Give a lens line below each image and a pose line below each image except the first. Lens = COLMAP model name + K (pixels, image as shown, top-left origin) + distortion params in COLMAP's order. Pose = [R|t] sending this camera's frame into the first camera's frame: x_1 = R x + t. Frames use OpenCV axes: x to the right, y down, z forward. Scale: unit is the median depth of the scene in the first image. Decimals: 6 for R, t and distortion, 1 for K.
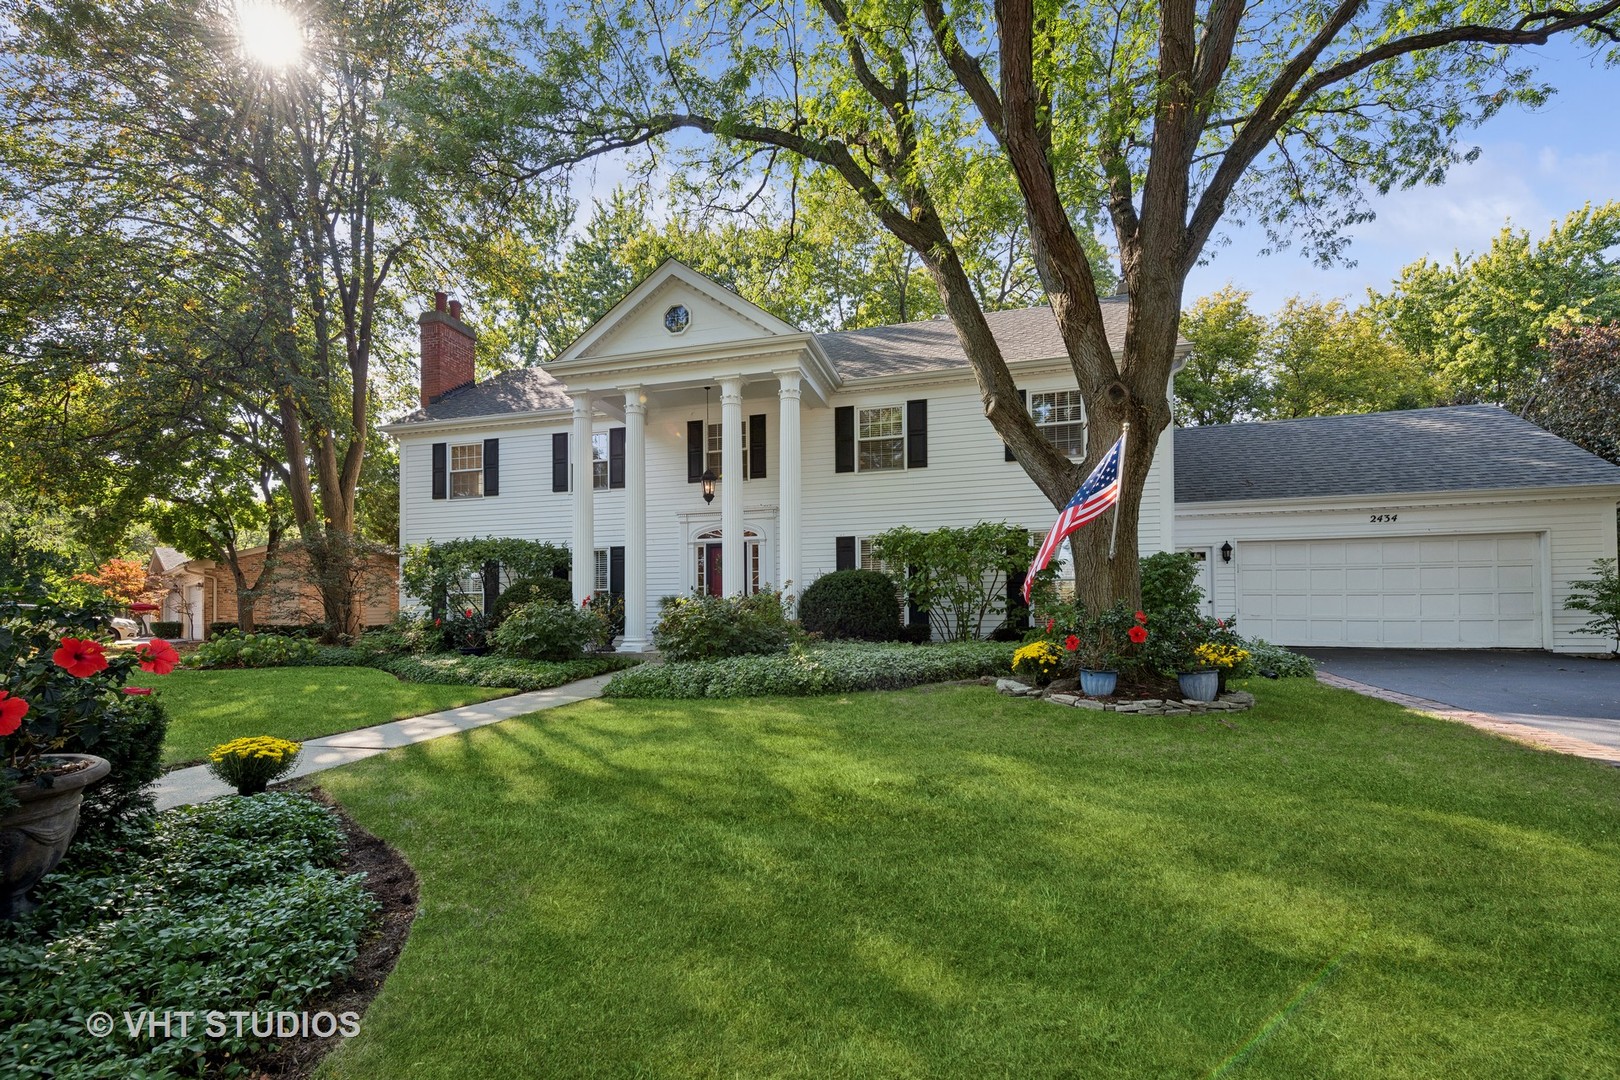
lens RADIAL K [[648.0, 0, 810.0], [0, 648.0, 540.0], [0, 0, 1]] dist [0.008813, 0.000006]
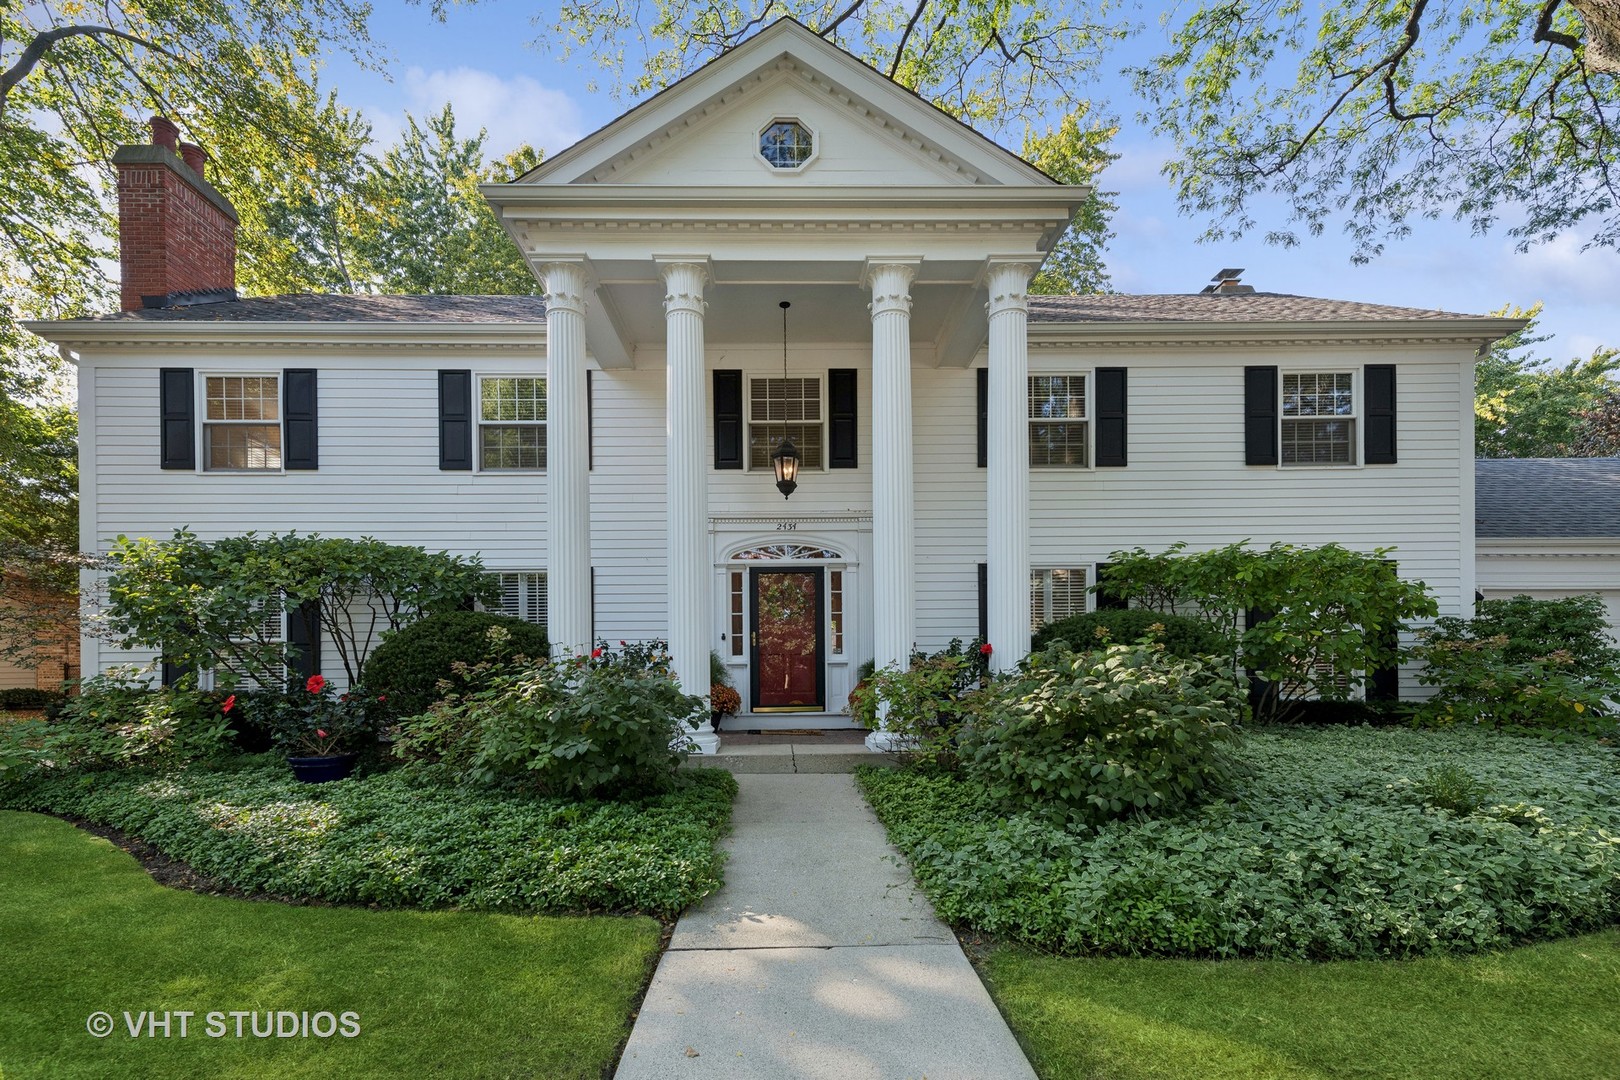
lens RADIAL K [[618.0, 0, 812.0], [0, 618.0, 622.0], [0, 0, 1]] dist [0.001394, 0.000123]
pose [[0.944640, 0.023054, 0.327297, -0.288022], [-0.036039, 0.998783, 0.033663, 0.034590], [-0.326123, -0.043595, 0.944322, 0.404064]]
